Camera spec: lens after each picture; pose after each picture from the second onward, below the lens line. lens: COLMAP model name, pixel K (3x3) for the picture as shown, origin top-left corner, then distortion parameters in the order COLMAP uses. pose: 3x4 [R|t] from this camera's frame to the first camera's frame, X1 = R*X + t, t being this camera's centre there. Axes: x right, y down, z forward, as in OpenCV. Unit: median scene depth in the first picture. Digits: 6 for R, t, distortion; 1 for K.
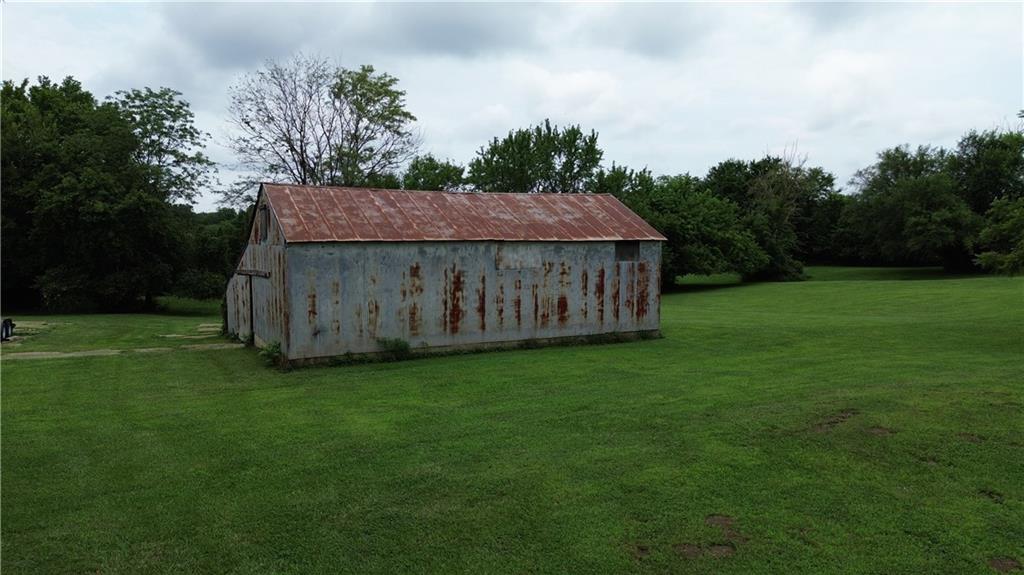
lens RADIAL K [[731.9, 0, 512.0], [0, 731.9, 287.5], [0, 0, 1]] dist [0.083107, -0.083034]
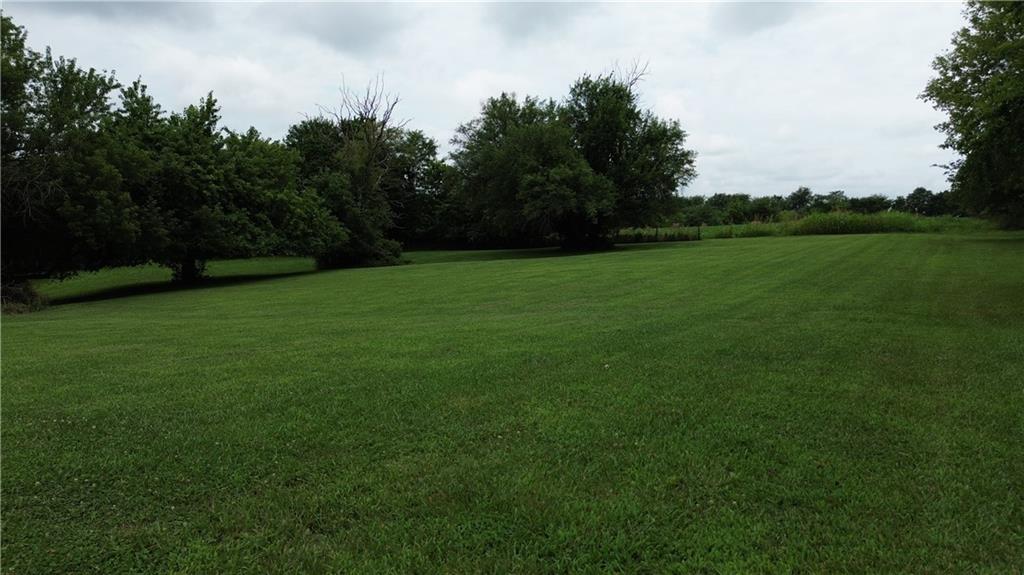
lens RADIAL K [[731.9, 0, 512.0], [0, 731.9, 287.5], [0, 0, 1]] dist [0.083107, -0.083034]
pose [[0.879583, -0.038950, 0.474148, 0.163998], [0.039273, 0.999186, 0.009227, 0.010435], [-0.474121, 0.010505, 0.880397, 0.346154]]
